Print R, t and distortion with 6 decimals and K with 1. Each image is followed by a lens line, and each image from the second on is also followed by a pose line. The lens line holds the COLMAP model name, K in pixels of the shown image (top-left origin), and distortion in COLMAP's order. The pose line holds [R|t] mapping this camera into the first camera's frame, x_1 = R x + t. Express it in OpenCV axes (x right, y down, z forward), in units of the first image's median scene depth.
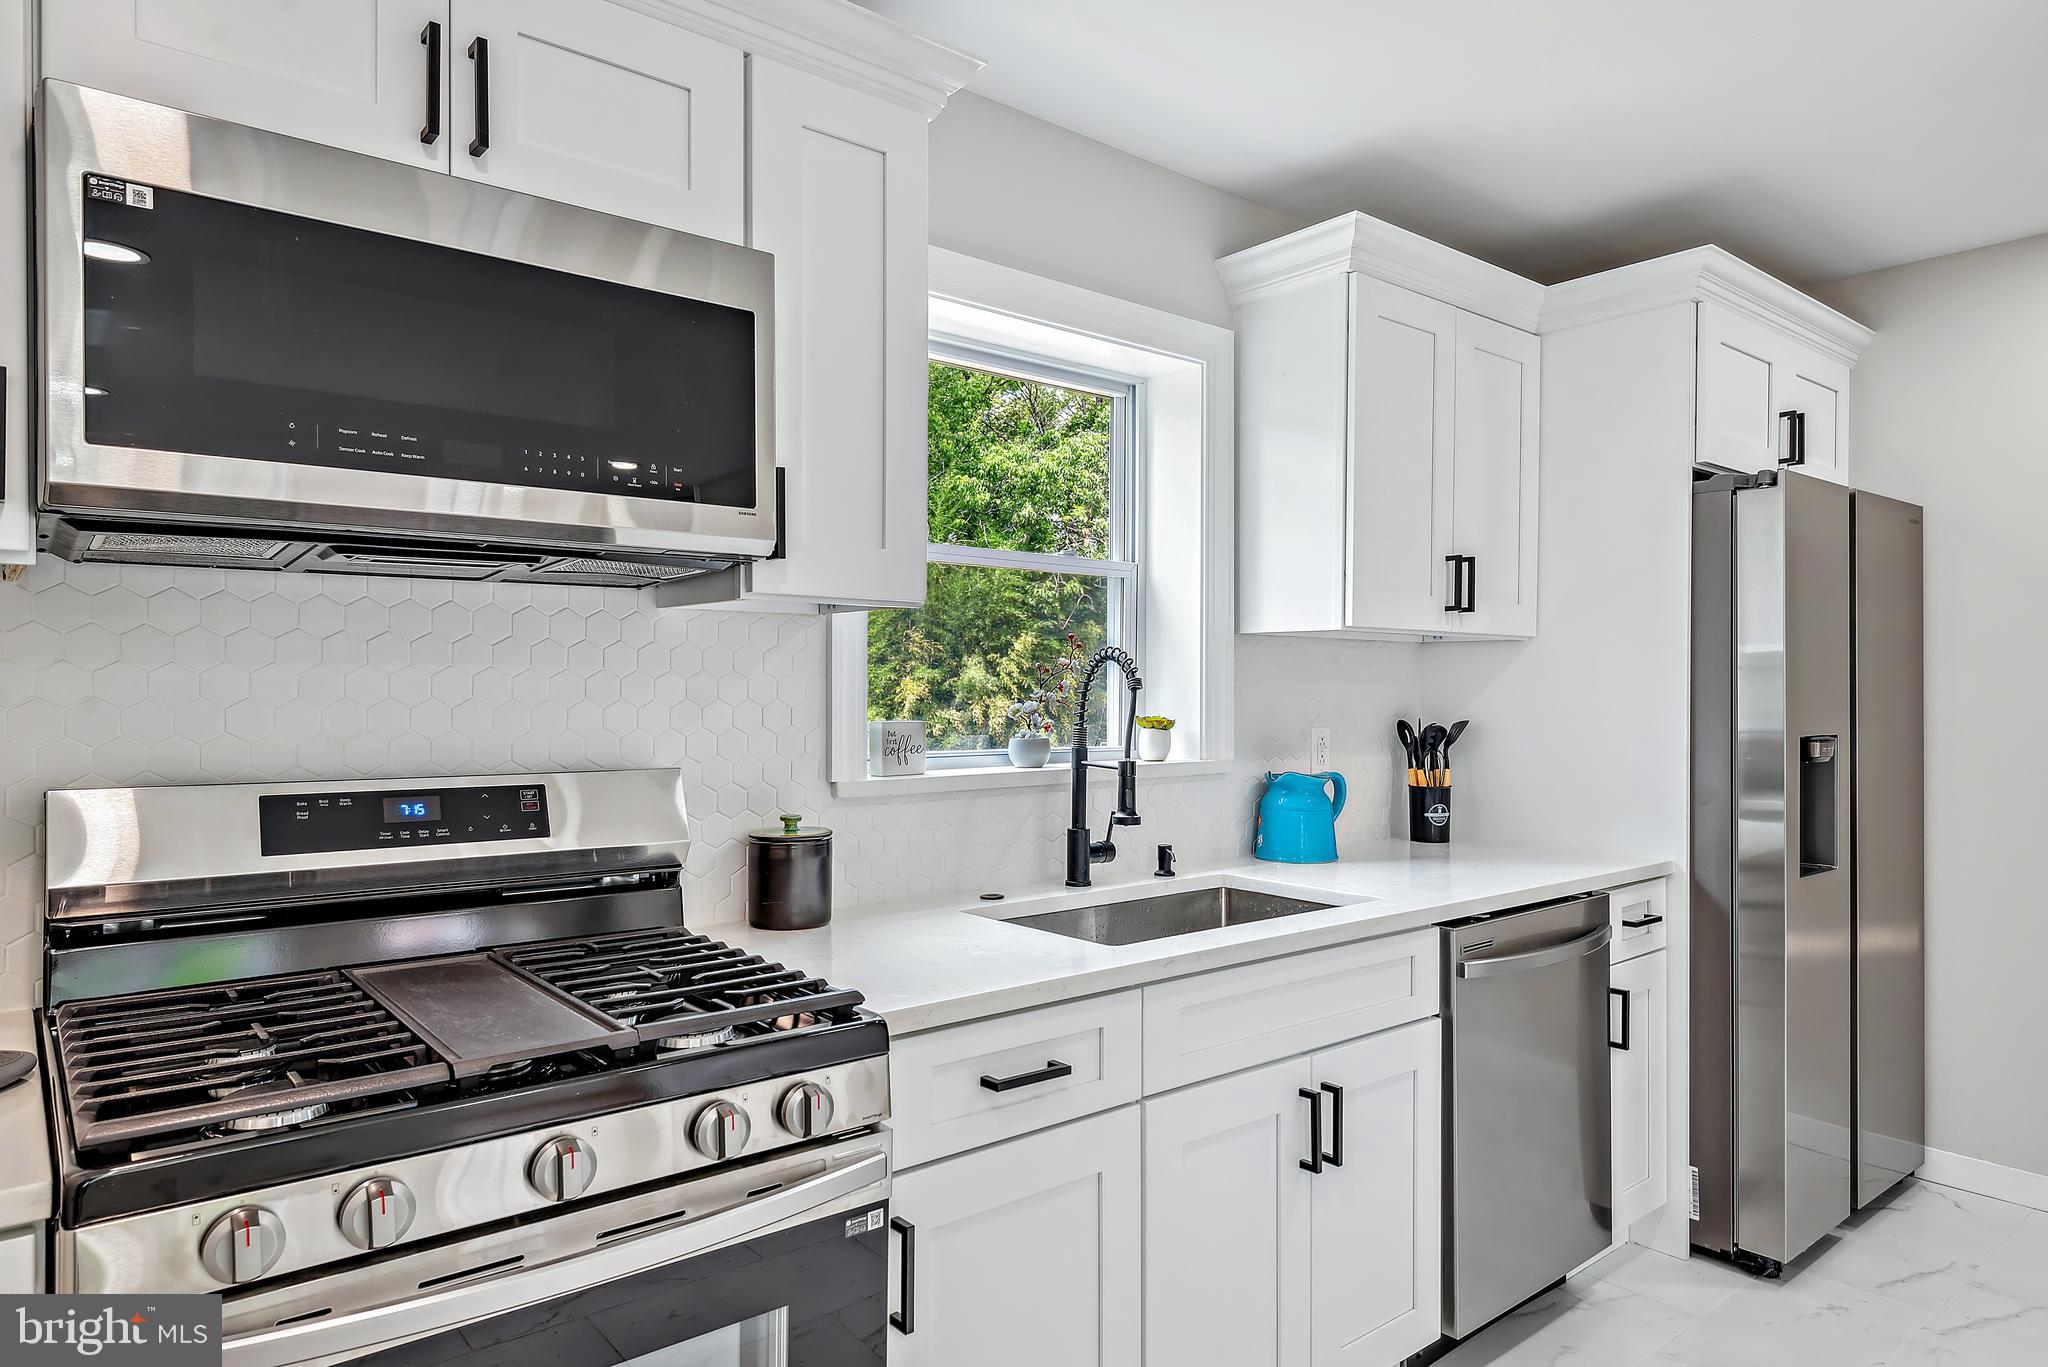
lens RADIAL K [[1226.5, 0, 1020.5], [0, 1226.5, 694.6], [0, 0, 1]] dist [0.032478, -0.020119]
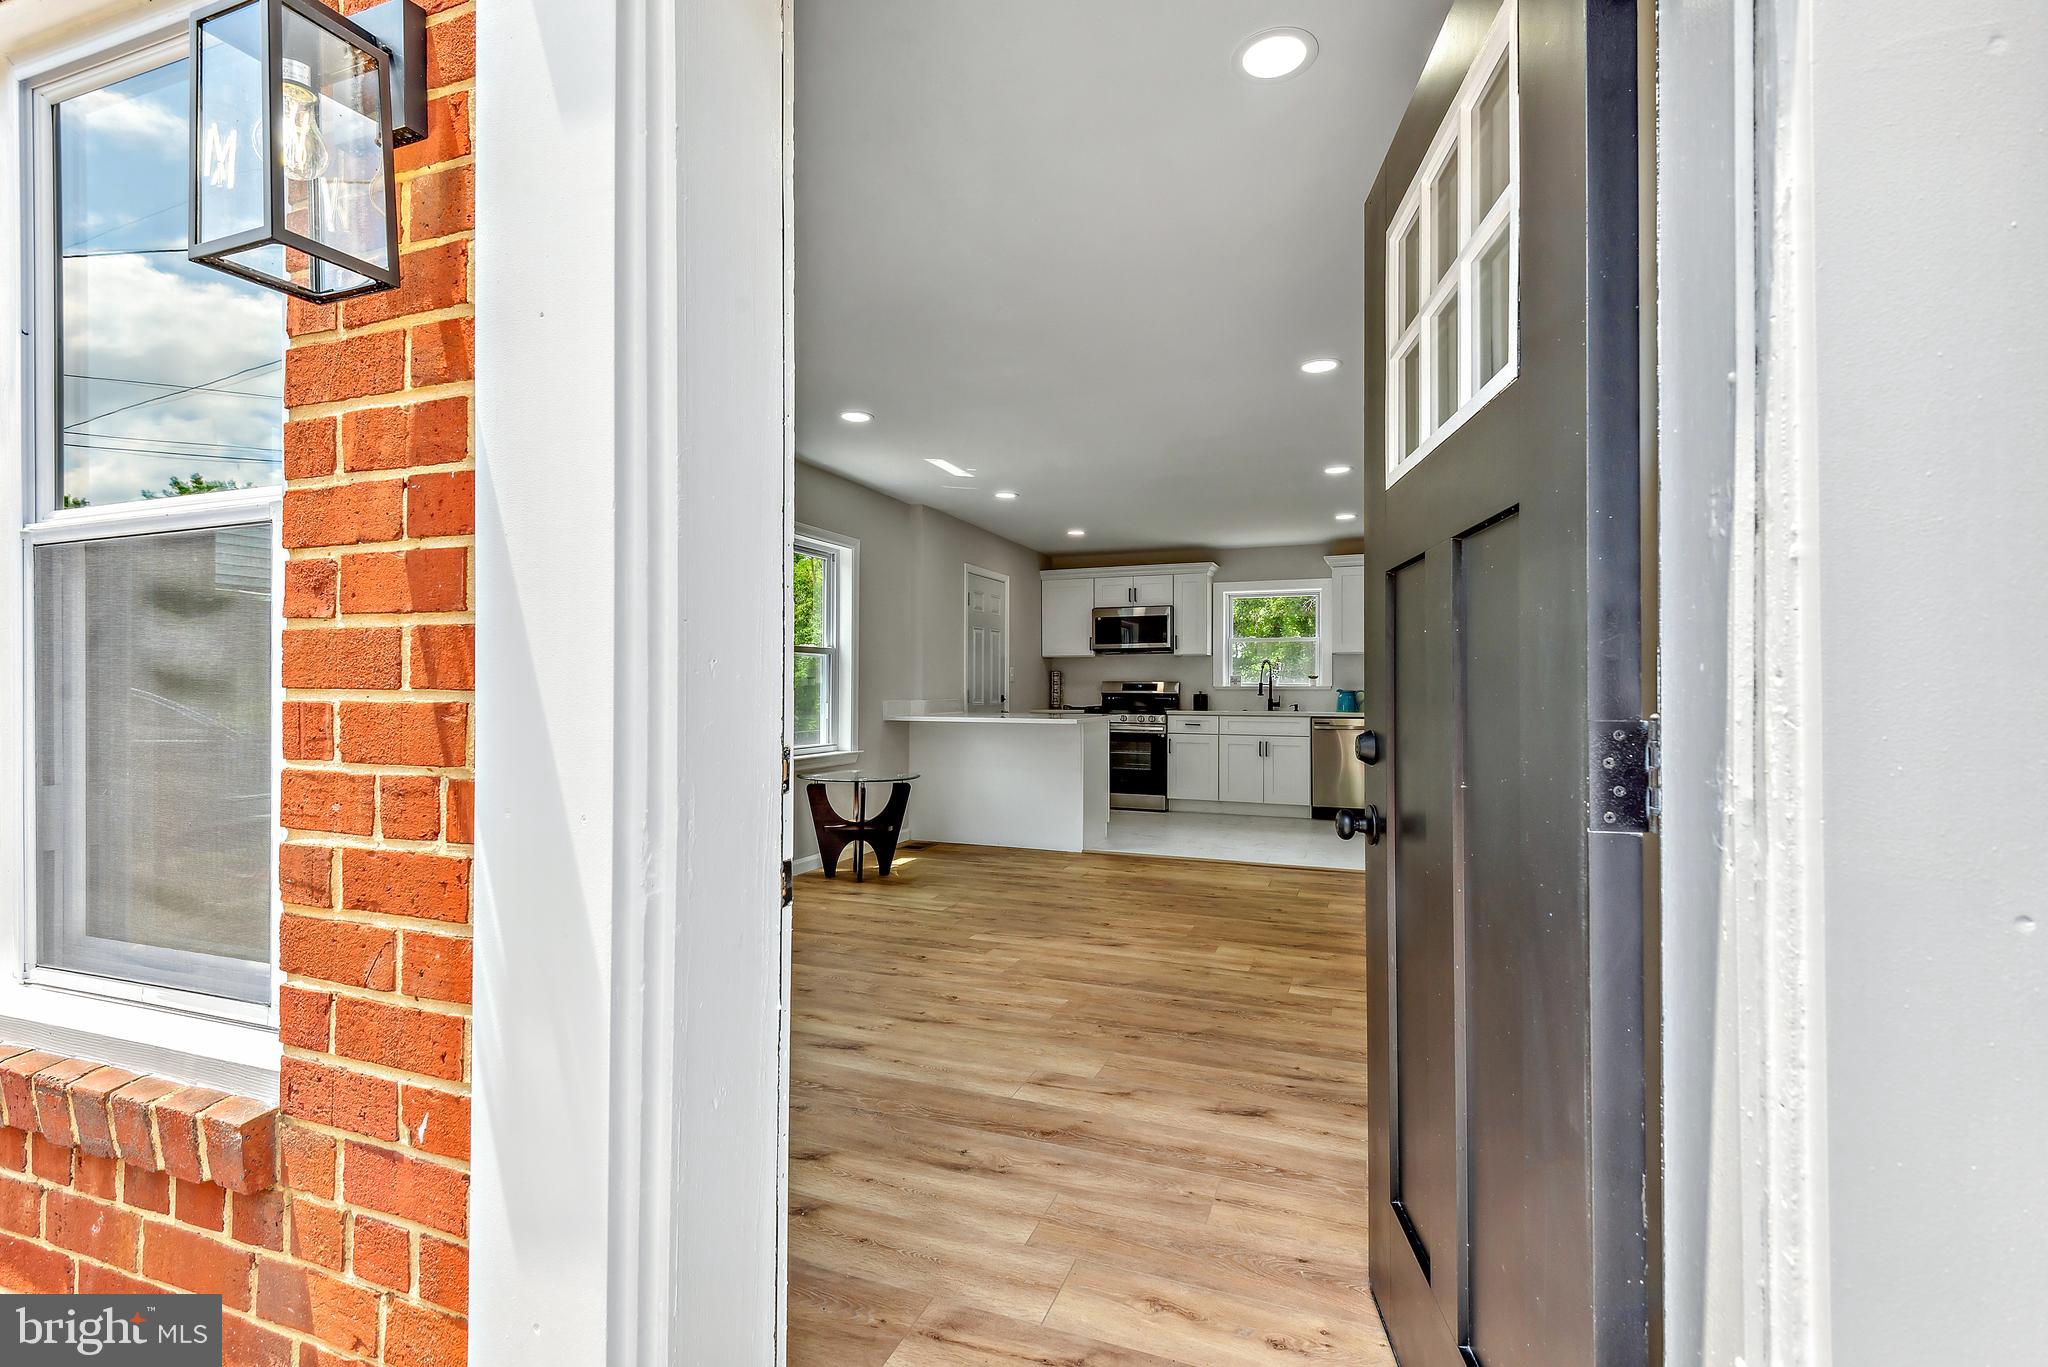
lens RADIAL K [[941.5, 0, 1015.9], [0, 941.5, 682.0], [0, 0, 1]] dist [0.047533, -0.026689]
pose [[0.488510, -0.008915, -0.872513, 3.802586], [-0.005153, 0.999901, -0.013102, 0.138326], [0.872543, 0.010896, 0.488416, -2.237590]]
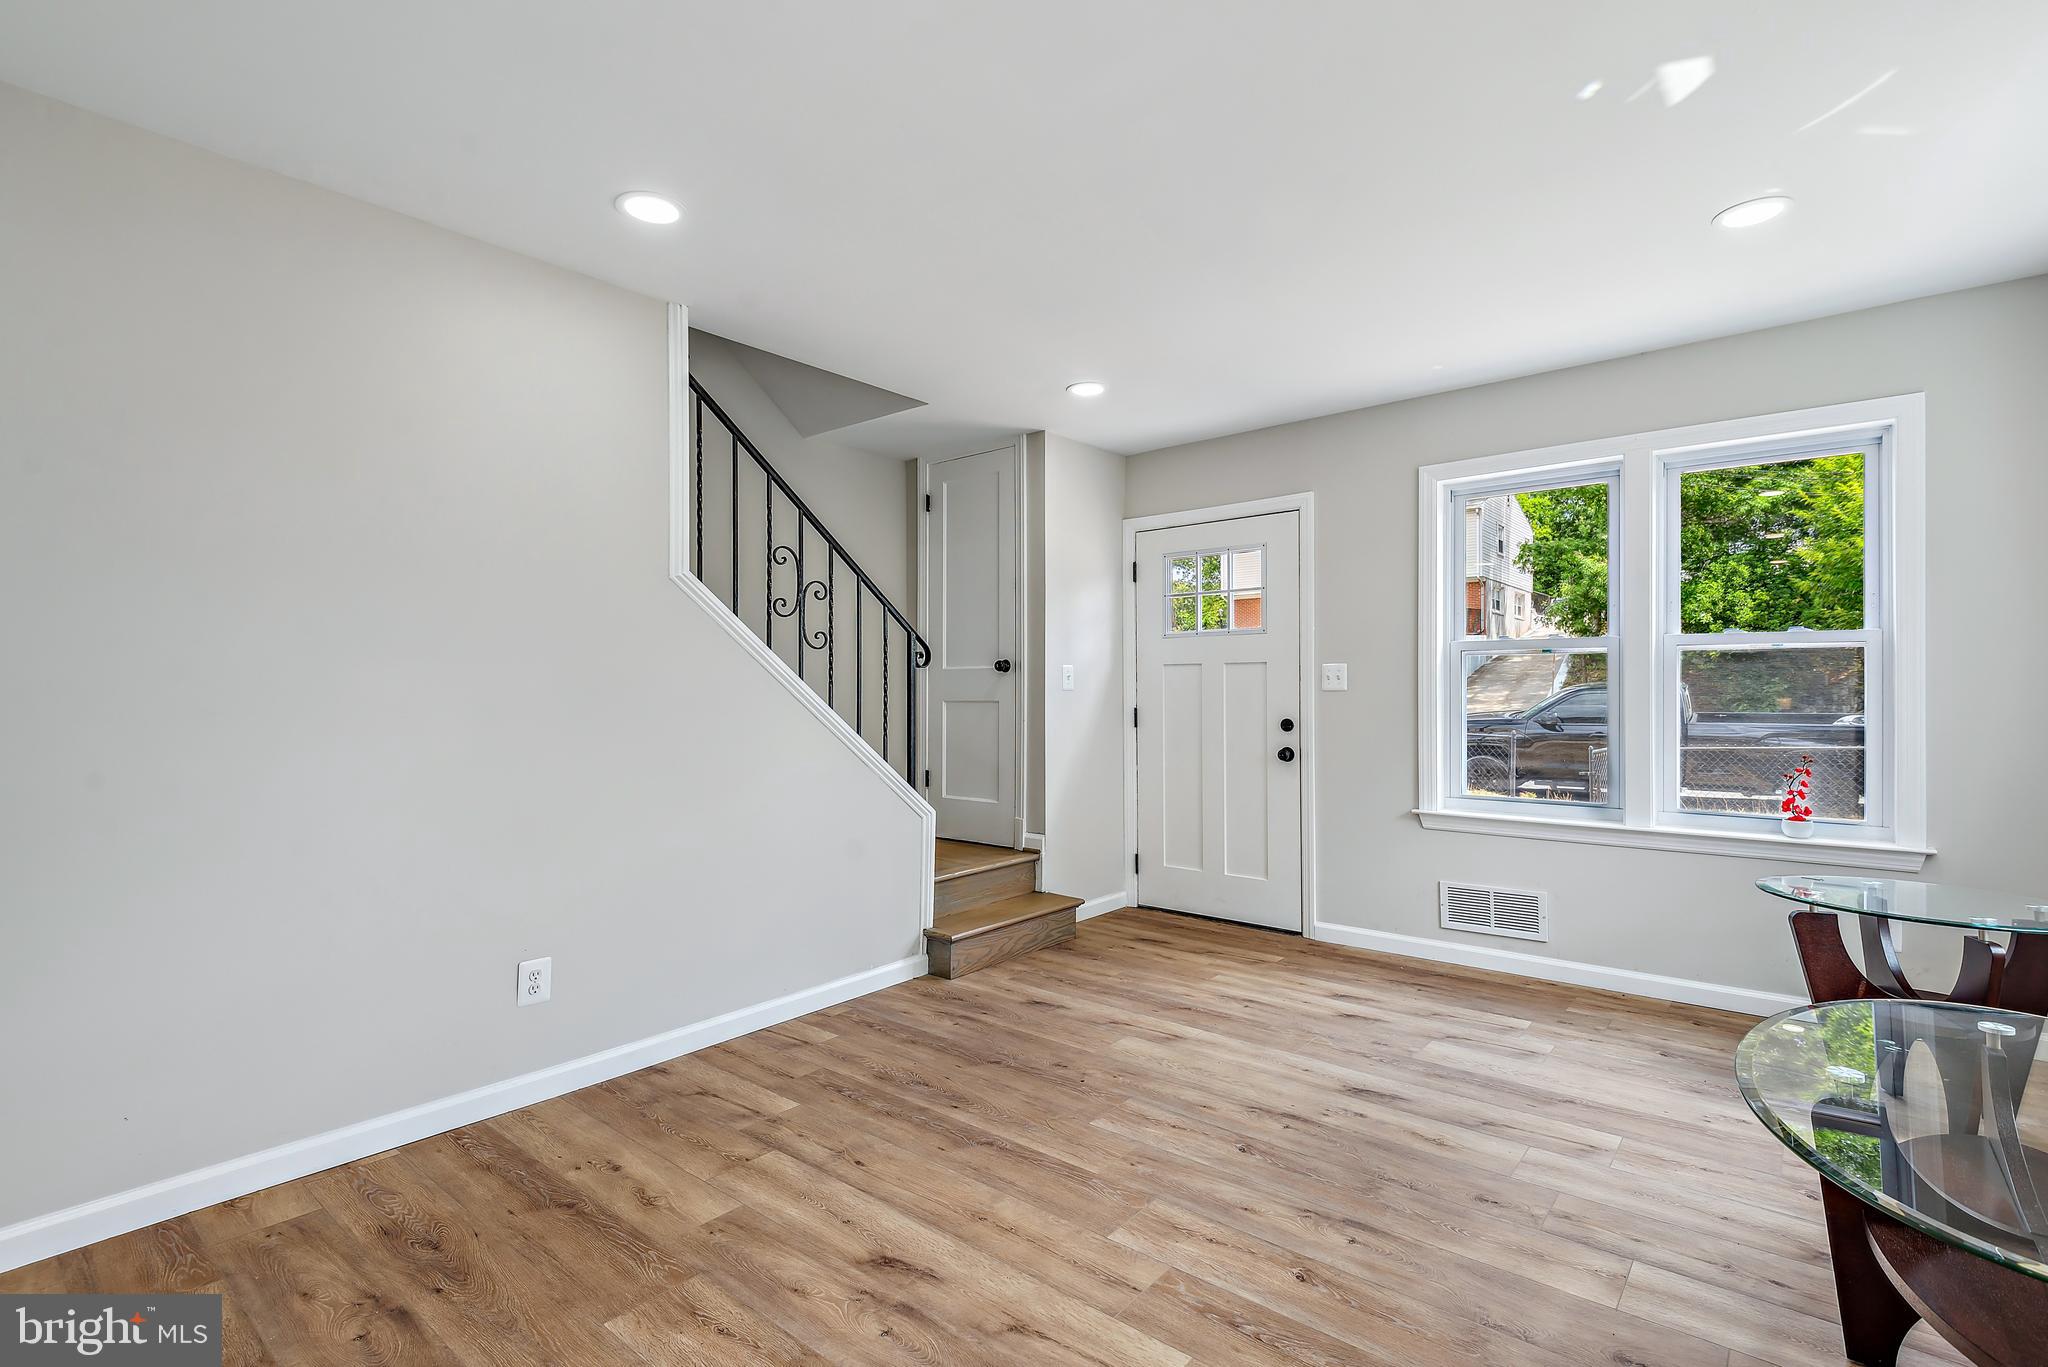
lens RADIAL K [[952.8, 0, 1020.0], [0, 952.8, 686.4], [0, 0, 1]] dist [0.034754, -0.017045]
pose [[-0.183908, 0.001933, 0.982941, 0.671062], [0.006798, 0.999977, -0.000694, 0.084424], [-0.982920, 0.006554, -0.183917, -0.795604]]
